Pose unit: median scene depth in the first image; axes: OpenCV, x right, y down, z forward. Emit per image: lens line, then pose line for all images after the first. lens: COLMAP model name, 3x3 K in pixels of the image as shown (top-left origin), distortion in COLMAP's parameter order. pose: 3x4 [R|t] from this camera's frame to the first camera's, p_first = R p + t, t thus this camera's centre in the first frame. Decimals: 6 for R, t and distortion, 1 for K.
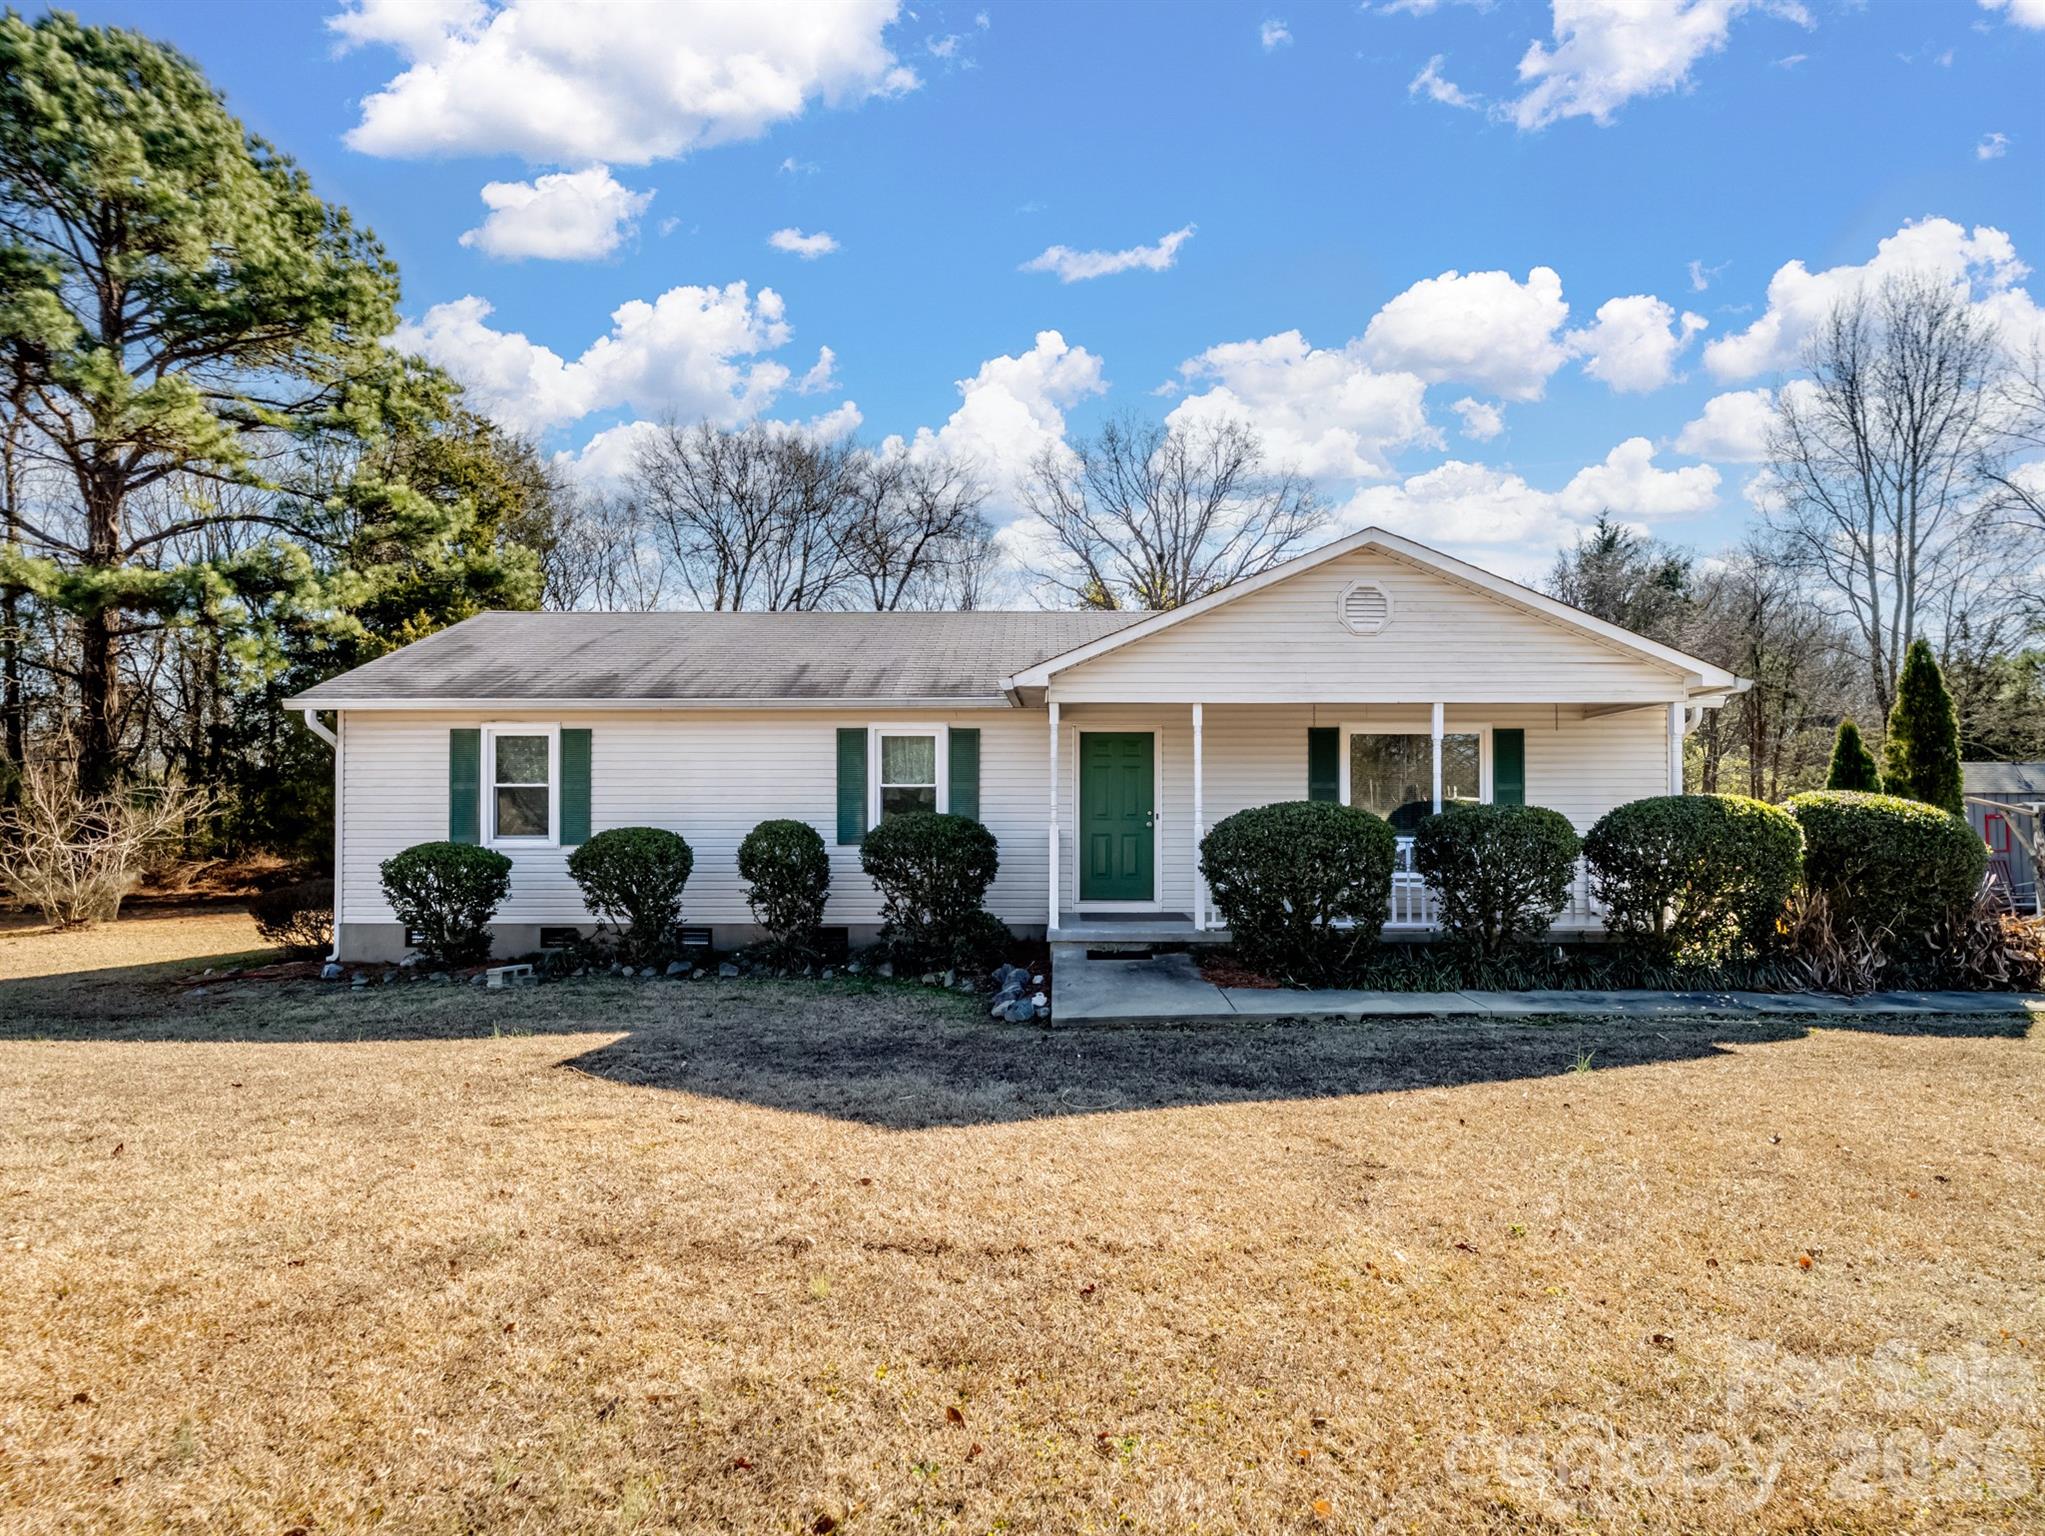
lens RADIAL K [[975.6, 0, 1020.2], [0, 975.6, 777.6], [0, 0, 1]] dist [-0.003331, -0.000380]
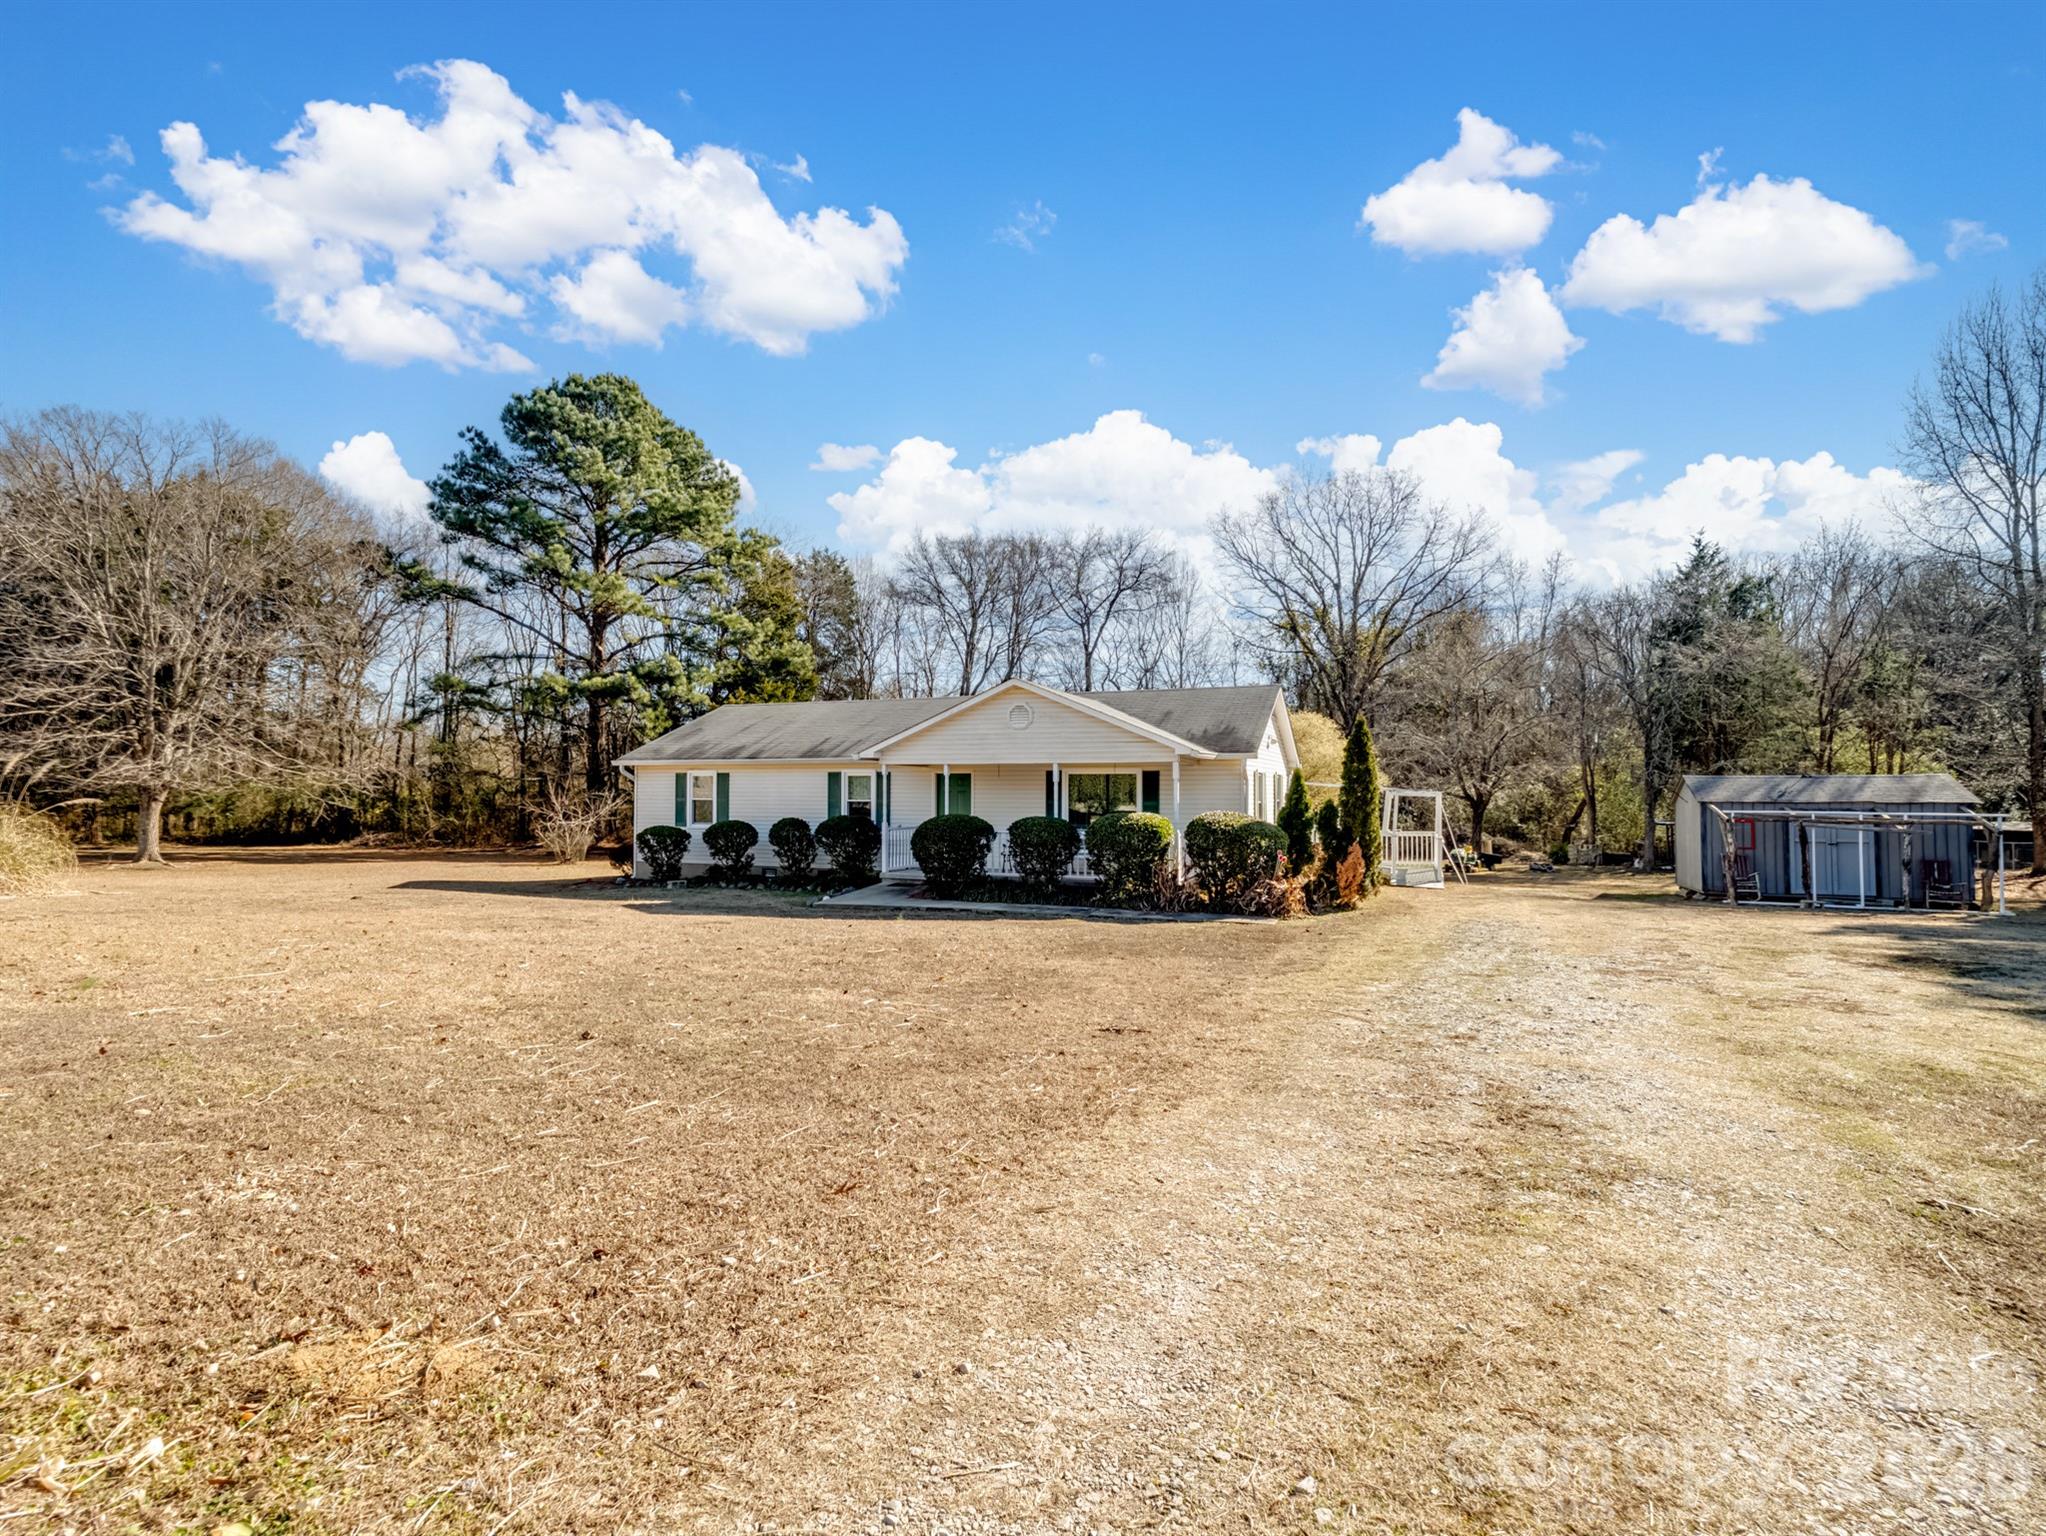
lens RADIAL K [[811.6, 0, 1026.8], [0, 811.6, 762.8], [0, 0, 1]] dist [0.000775, 0.000013]
pose [[0.949475, -0.009824, -0.313690, 0.371428], [0.008229, 0.999946, -0.006409, -0.028071], [0.313735, 0.003503, 0.949504, -0.241306]]
